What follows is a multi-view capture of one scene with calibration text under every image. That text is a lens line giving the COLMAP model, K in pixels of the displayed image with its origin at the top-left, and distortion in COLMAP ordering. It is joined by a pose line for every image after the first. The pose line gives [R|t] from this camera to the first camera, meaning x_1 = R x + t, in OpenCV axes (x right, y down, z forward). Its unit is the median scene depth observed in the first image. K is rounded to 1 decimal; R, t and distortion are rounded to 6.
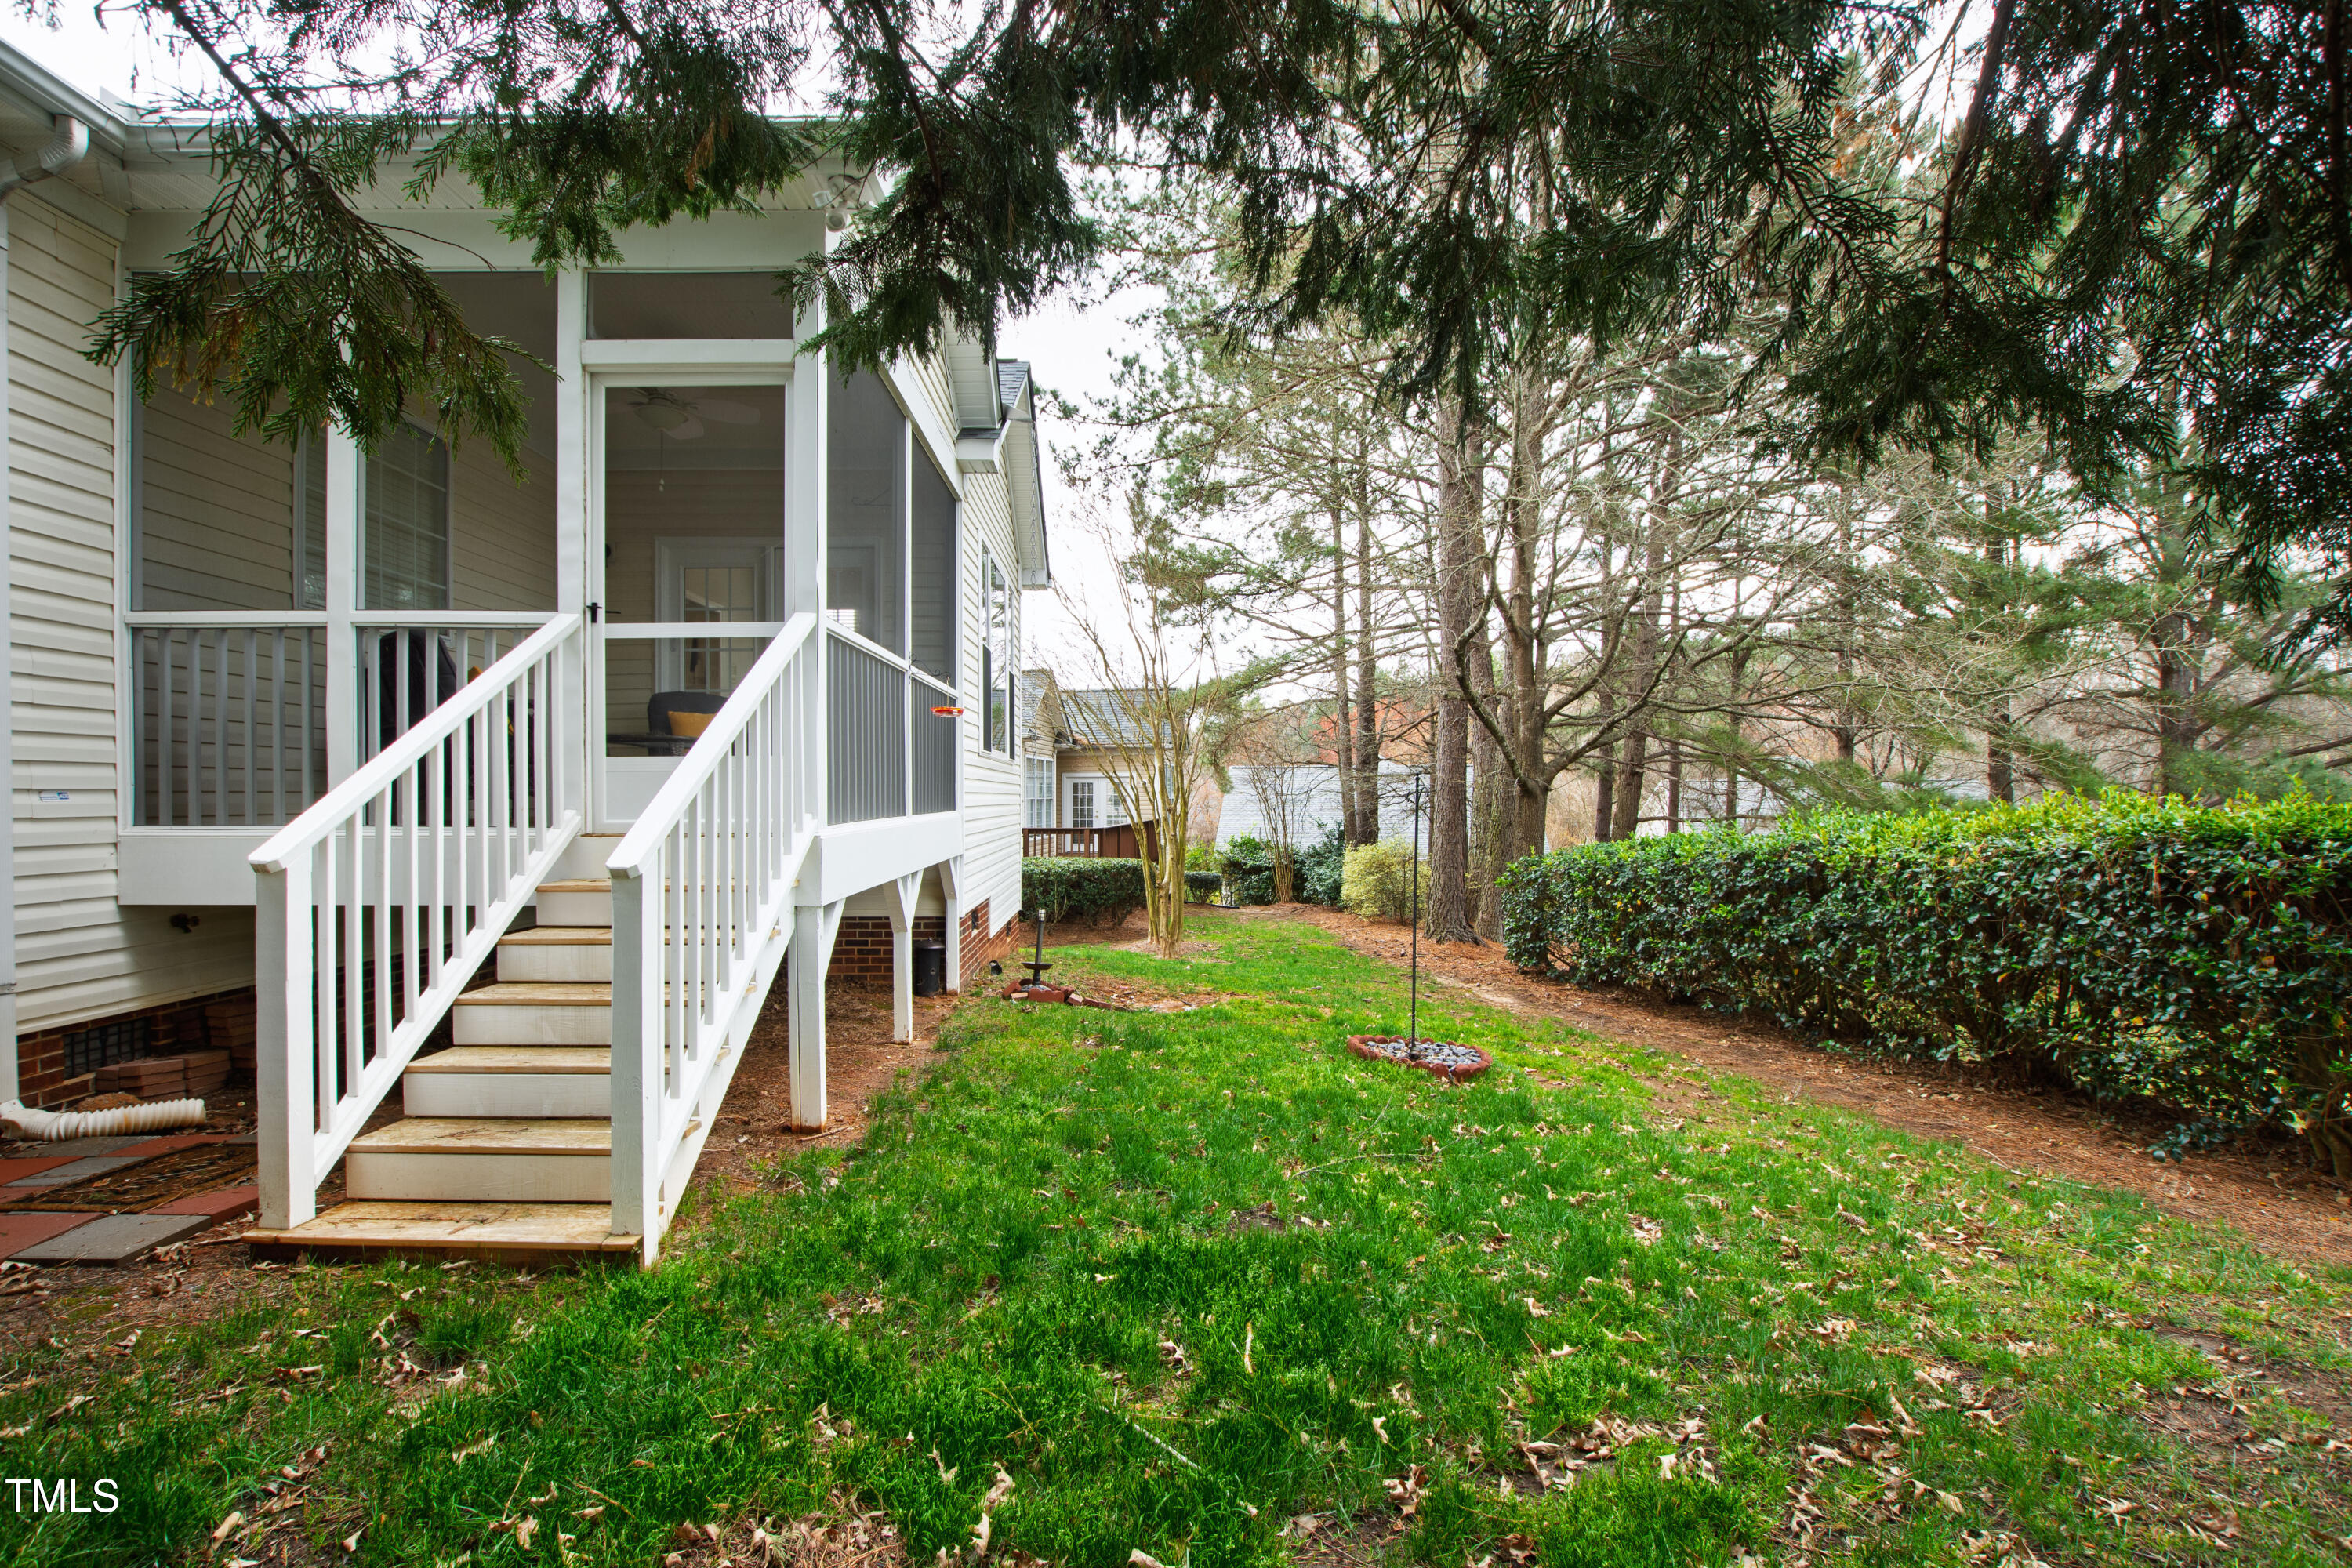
lens RADIAL K [[1018.6, 0, 1178.8], [0, 1018.6, 785.7], [0, 0, 1]] dist [0.002383, -0.000183]
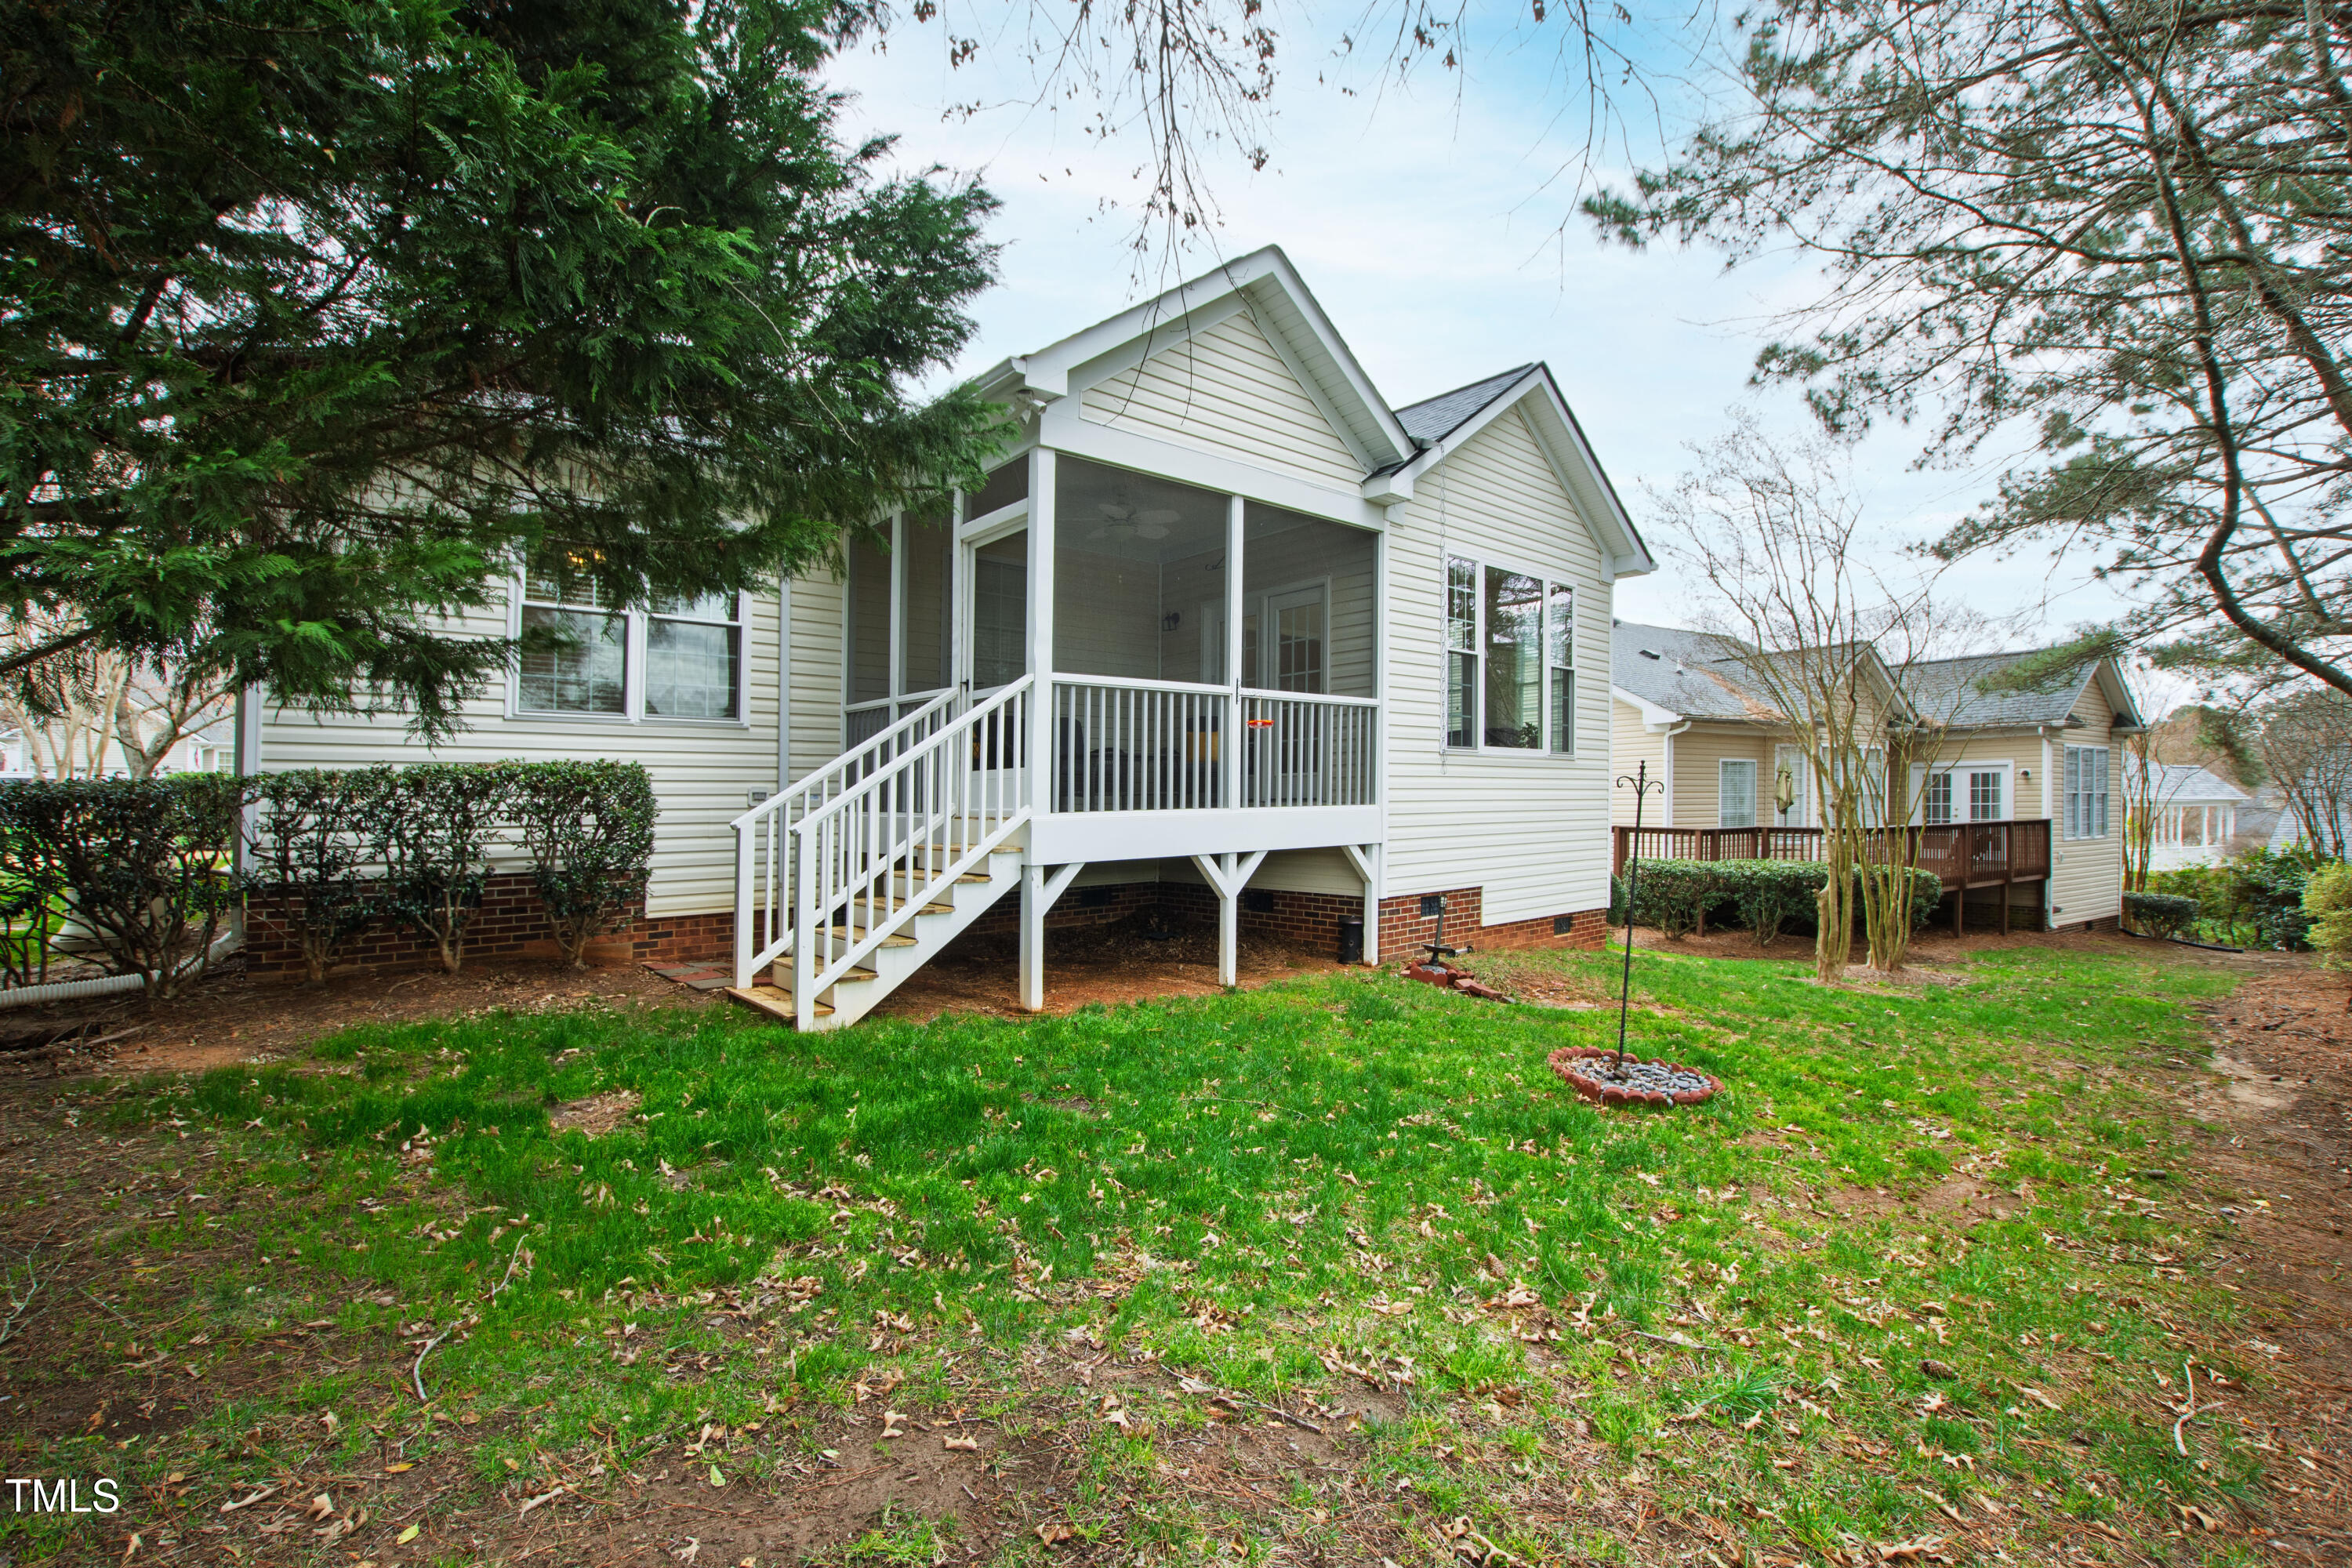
lens RADIAL K [[1018.6, 0, 1194.7], [0, 1018.6, 794.4], [0, 0, 1]] dist [0.002383, -0.000183]
pose [[0.673429, -0.001075, -0.739251, 0.764676], [0.011894, 0.999885, 0.009381, -0.003121], [0.739157, -0.015110, 0.673364, 0.123754]]
